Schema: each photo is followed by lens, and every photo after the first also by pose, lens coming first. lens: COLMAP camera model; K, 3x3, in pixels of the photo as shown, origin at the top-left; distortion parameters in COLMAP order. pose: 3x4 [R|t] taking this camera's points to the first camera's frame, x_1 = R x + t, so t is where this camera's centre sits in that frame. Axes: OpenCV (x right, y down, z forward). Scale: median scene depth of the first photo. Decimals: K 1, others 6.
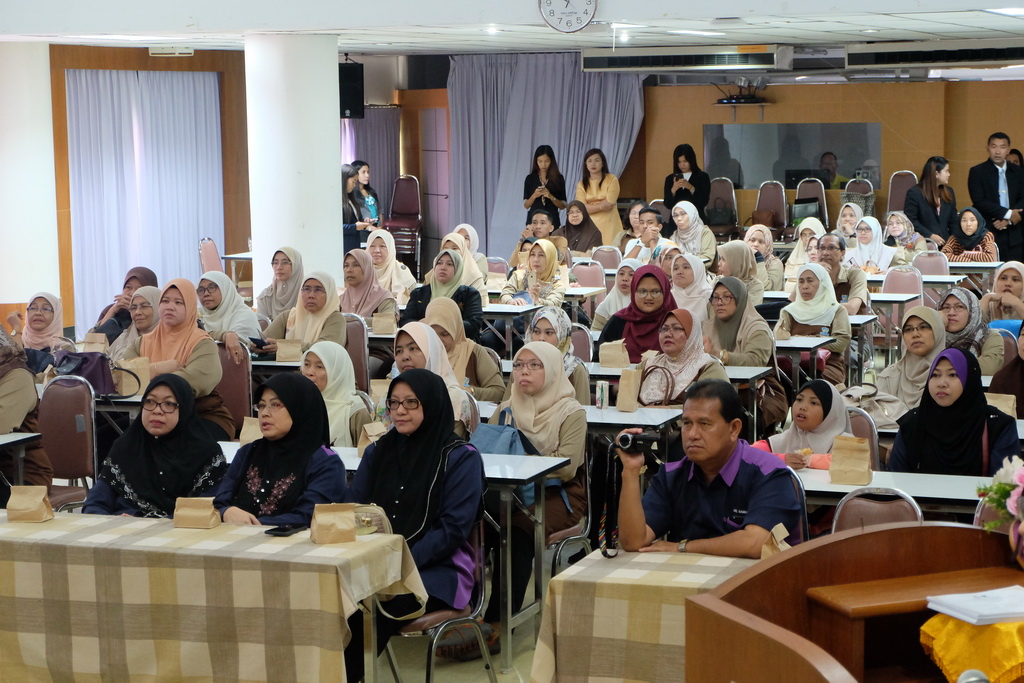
lens RADIAL K [[2199.5, 0, 511.9], [0, 2199.5, 342.0], [0, 0, 1]] dist [-0.086312, 0.000000]
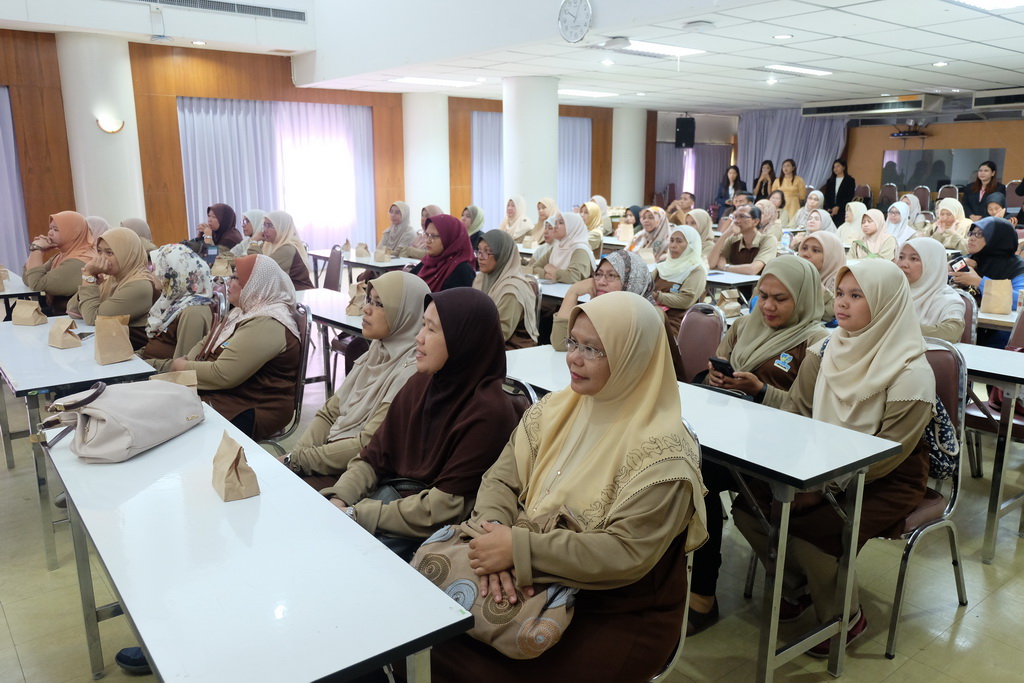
lens RADIAL K [[794.5, 0, 513.4], [0, 794.5, 344.5], [0, 0, 1]] dist [-0.038046, 0.000811]
pose [[0.854270, 0.123179, -0.505025, 0.276622], [-0.069353, 0.989841, 0.124115, -0.020562], [0.515182, -0.071002, 0.854134, 0.617790]]
